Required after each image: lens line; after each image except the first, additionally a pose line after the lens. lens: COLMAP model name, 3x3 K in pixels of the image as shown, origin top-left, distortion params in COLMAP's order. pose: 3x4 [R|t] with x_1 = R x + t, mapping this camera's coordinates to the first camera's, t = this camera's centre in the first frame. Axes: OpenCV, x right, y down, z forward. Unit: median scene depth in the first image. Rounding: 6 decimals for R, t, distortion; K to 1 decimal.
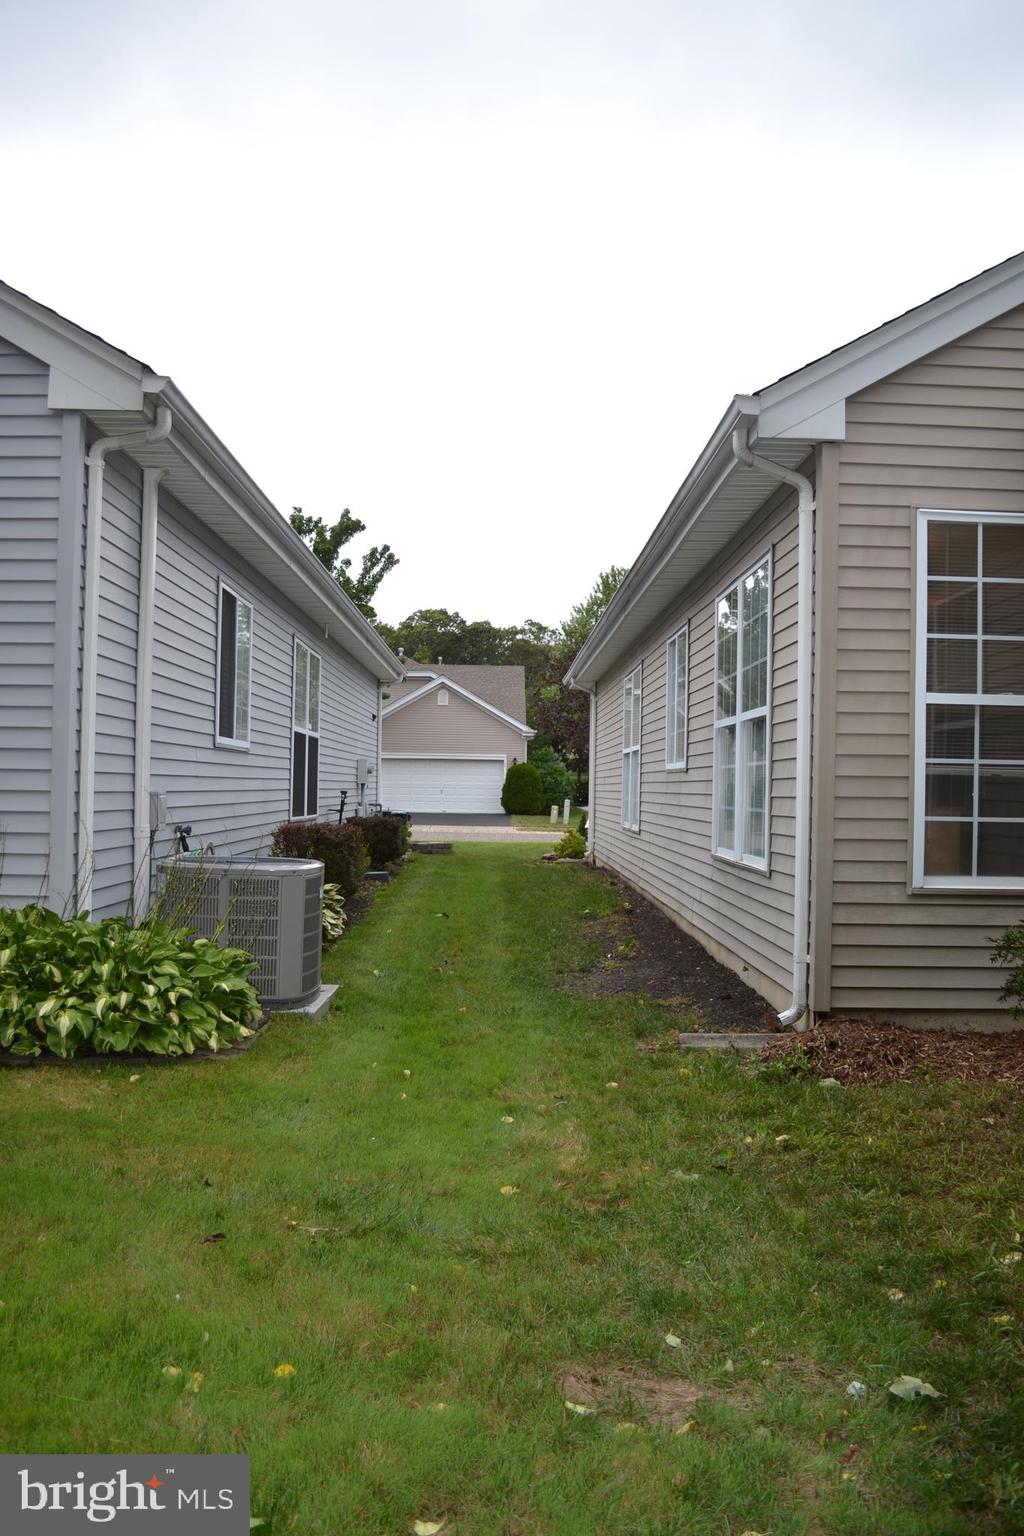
lens RADIAL K [[1250.3, 0, 512.0], [0, 1250.3, 768.0], [0, 0, 1]] dist [-0.081890, 0.013010]
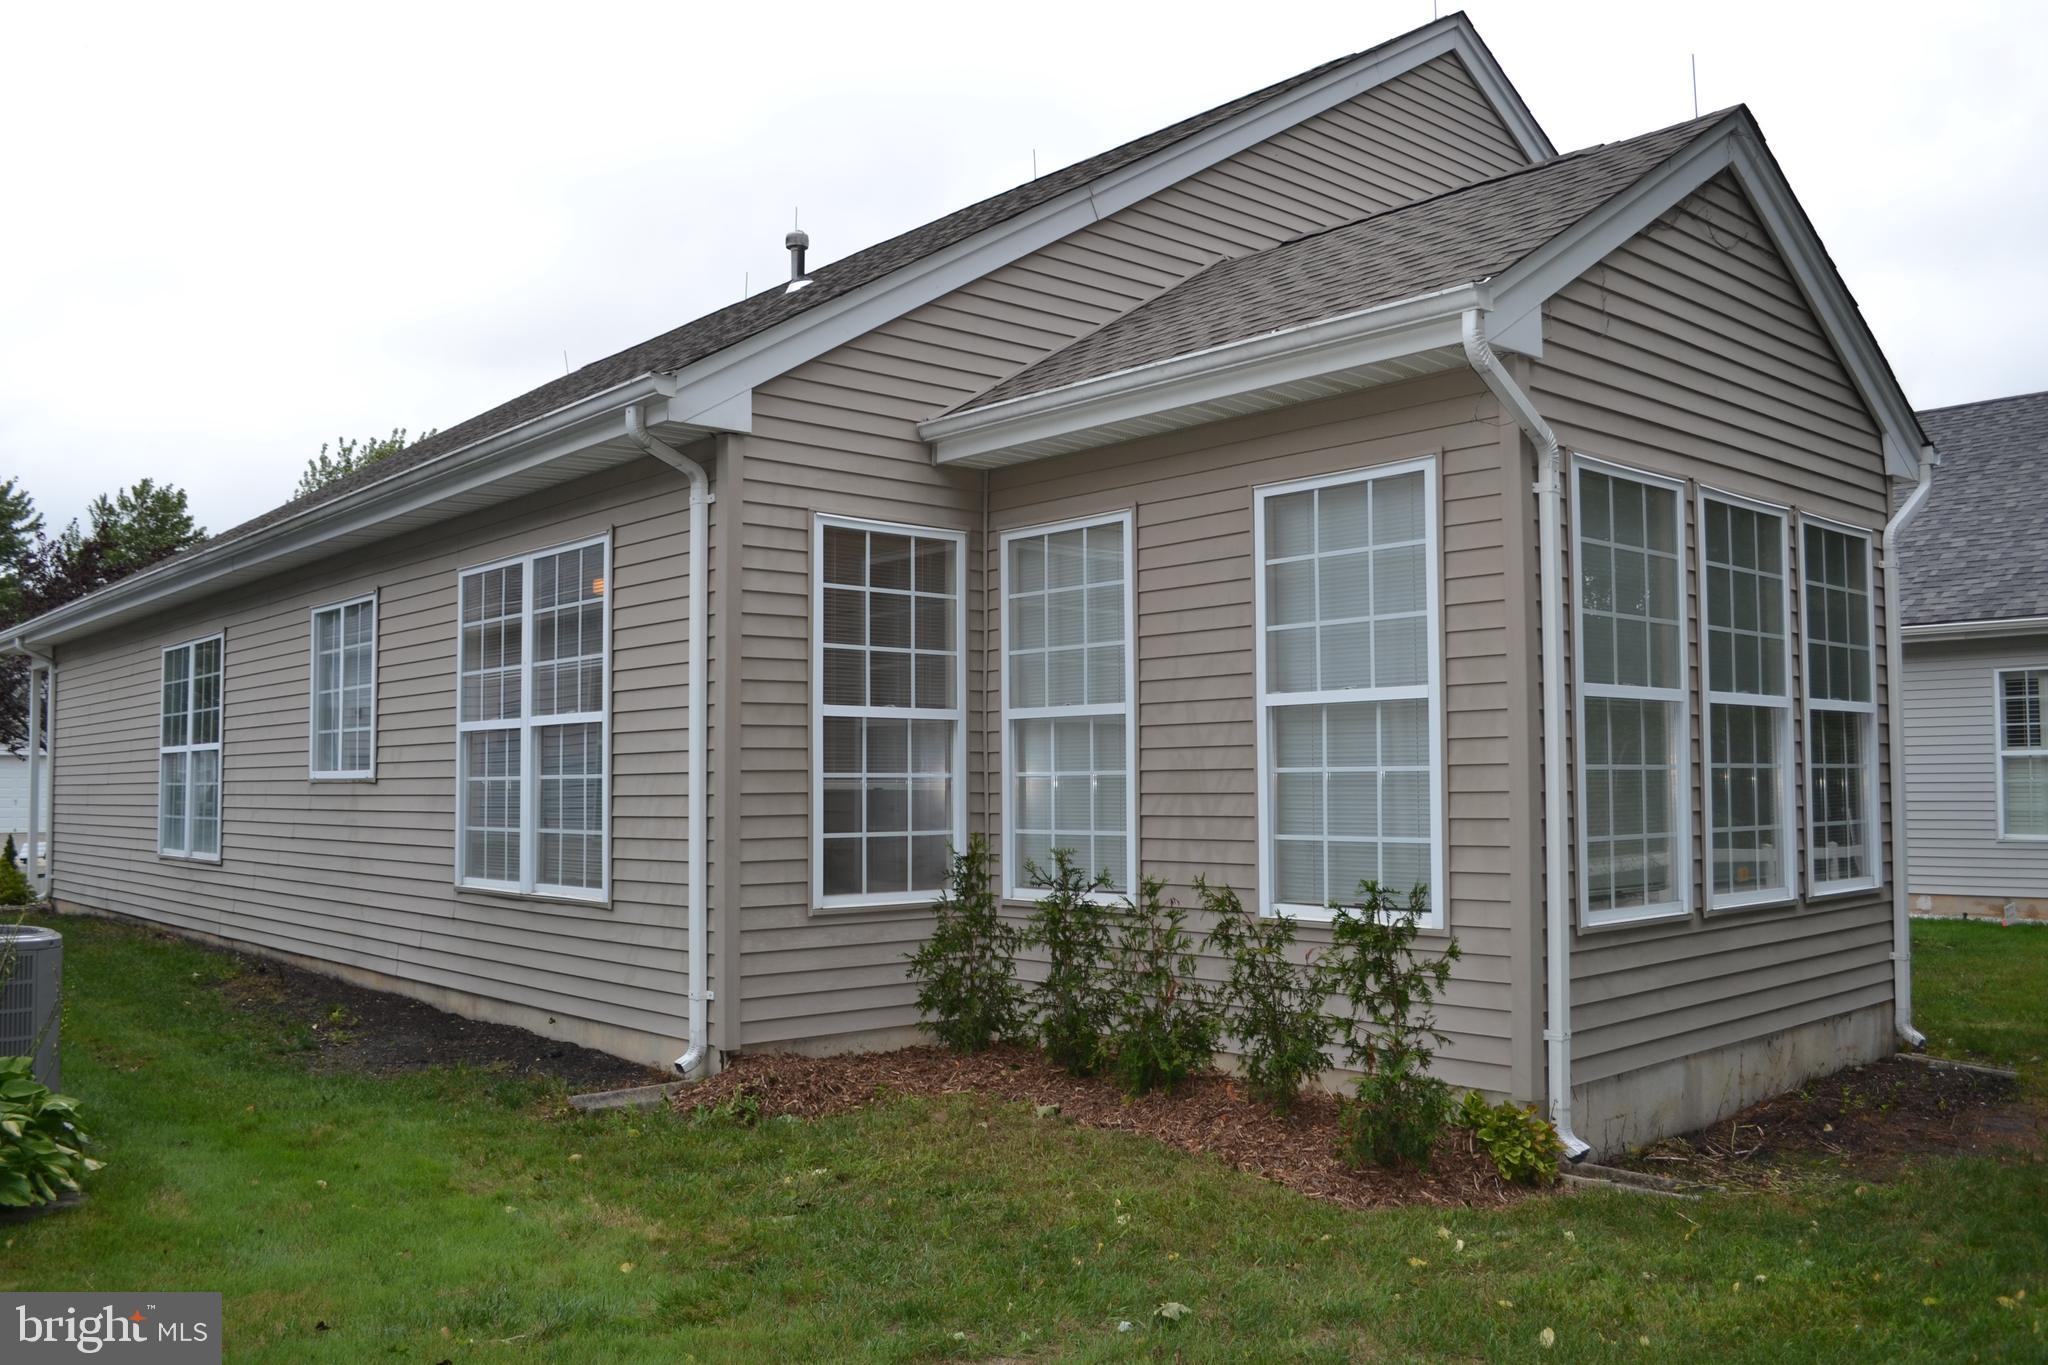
lens RADIAL K [[1667.1, 0, 1028.8], [0, 1667.1, 697.6], [0, 0, 1]] dist [-0.081890, 0.013010]
pose [[0.755210, 0.012769, 0.655359, -0.389872], [0.009645, 0.999486, -0.030589, -0.025042], [-0.655412, 0.029422, 0.754698, -0.078184]]
